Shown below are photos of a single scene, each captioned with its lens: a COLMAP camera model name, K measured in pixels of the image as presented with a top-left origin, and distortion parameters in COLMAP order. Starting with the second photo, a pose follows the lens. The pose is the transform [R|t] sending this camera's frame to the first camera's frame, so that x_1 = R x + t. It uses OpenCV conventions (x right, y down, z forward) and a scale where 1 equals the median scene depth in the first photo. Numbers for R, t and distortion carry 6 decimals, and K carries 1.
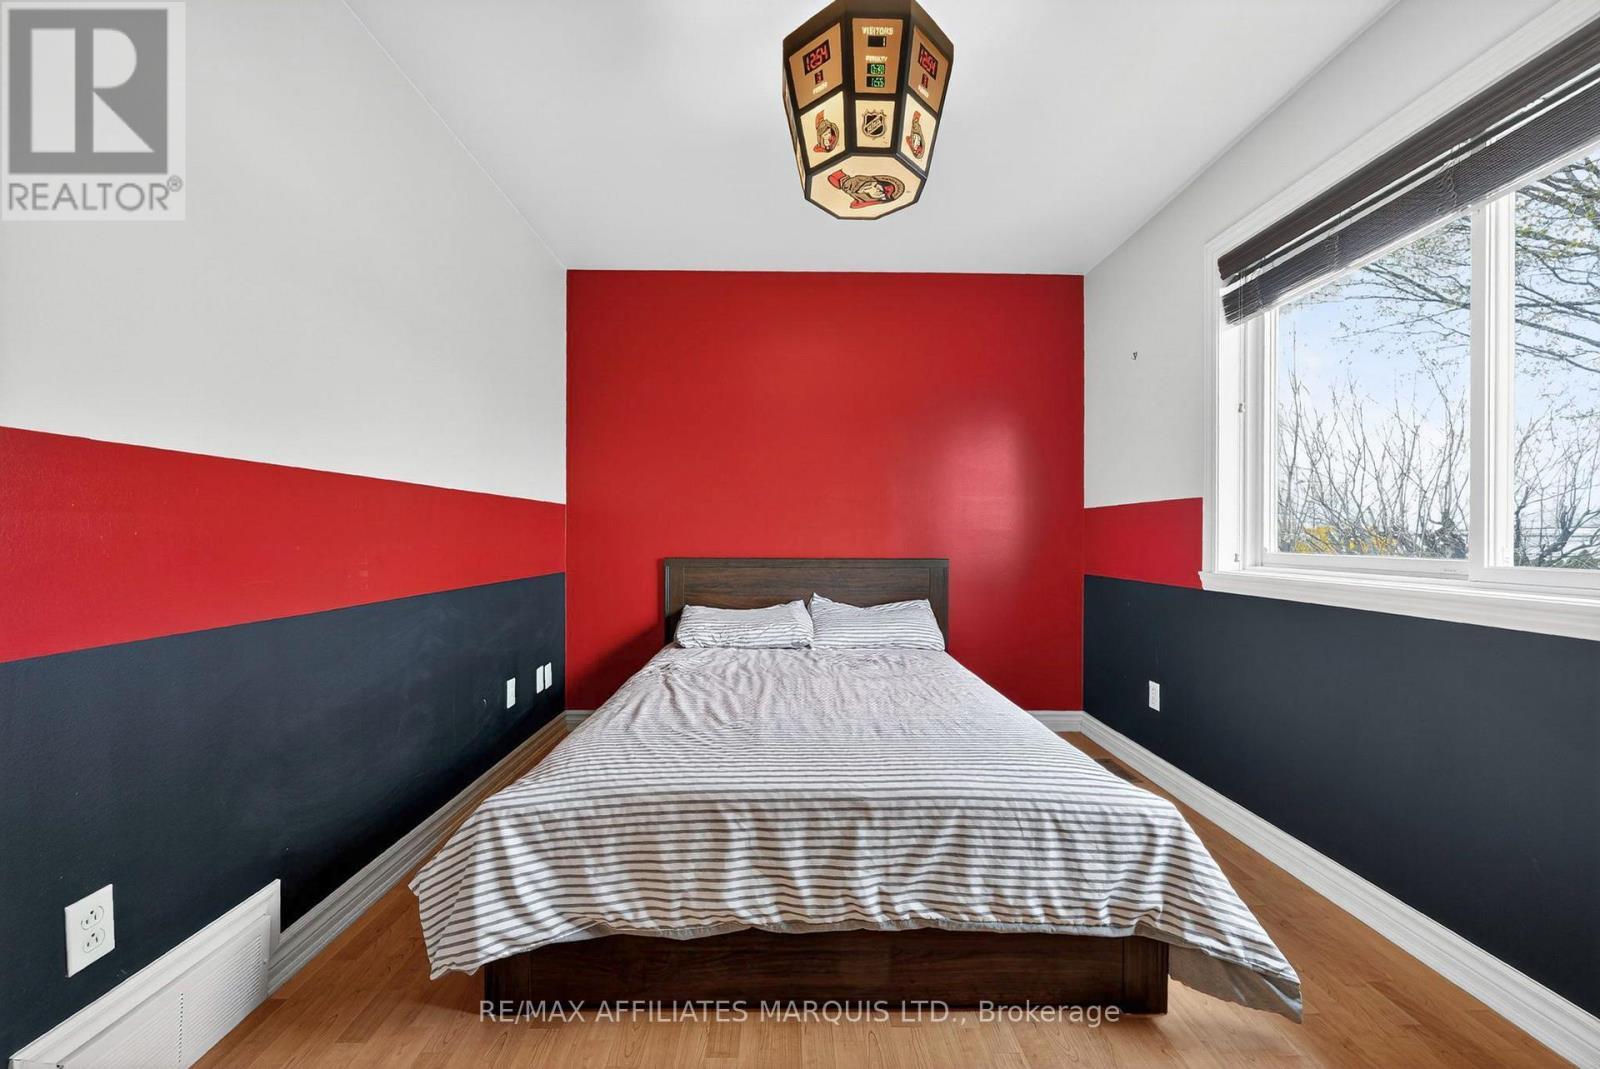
lens RADIAL K [[631.9, 0, 798.1], [0, 631.9, 539.5], [0, 0, 1]] dist [-0.002815, -0.000236]
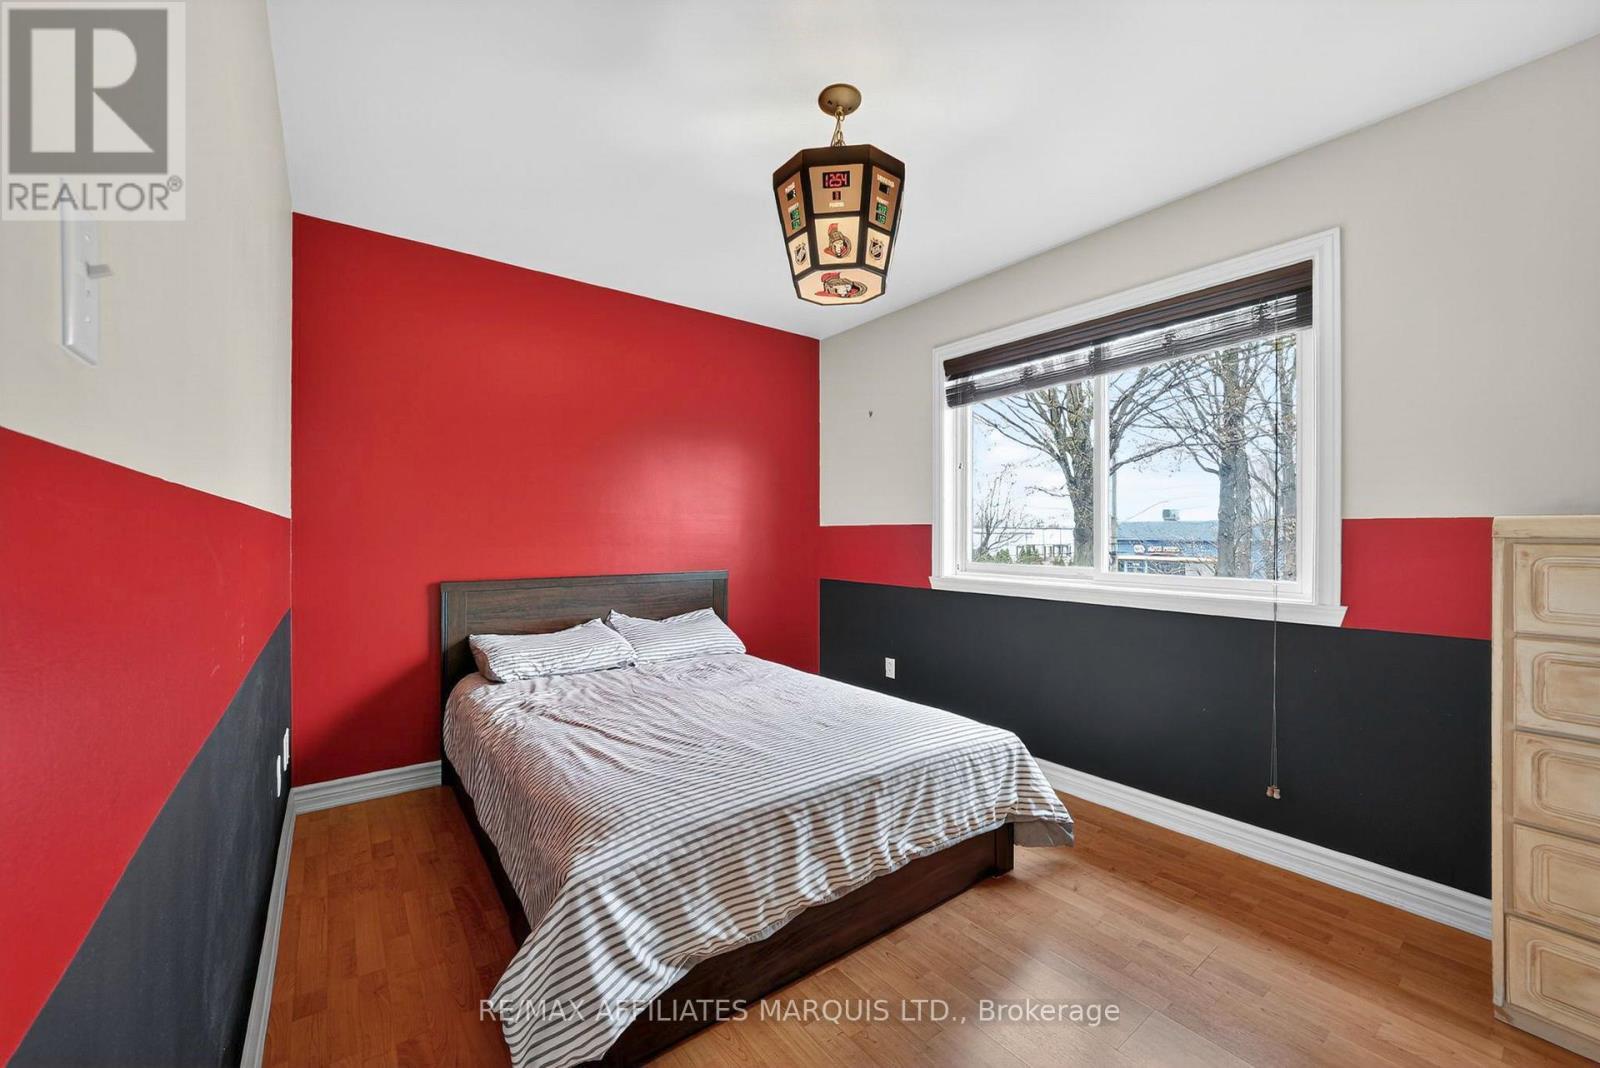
lens RADIAL K [[617.2, 0, 802.1], [0, 617.2, 537.2], [0, 0, 1]] dist [0.000094, -0.000022]
pose [[0.805438, -0.005666, 0.592653, -0.761727], [0.005297, 0.999983, 0.002361, -0.077422], [-0.592656, 0.001237, 0.805454, 0.079917]]
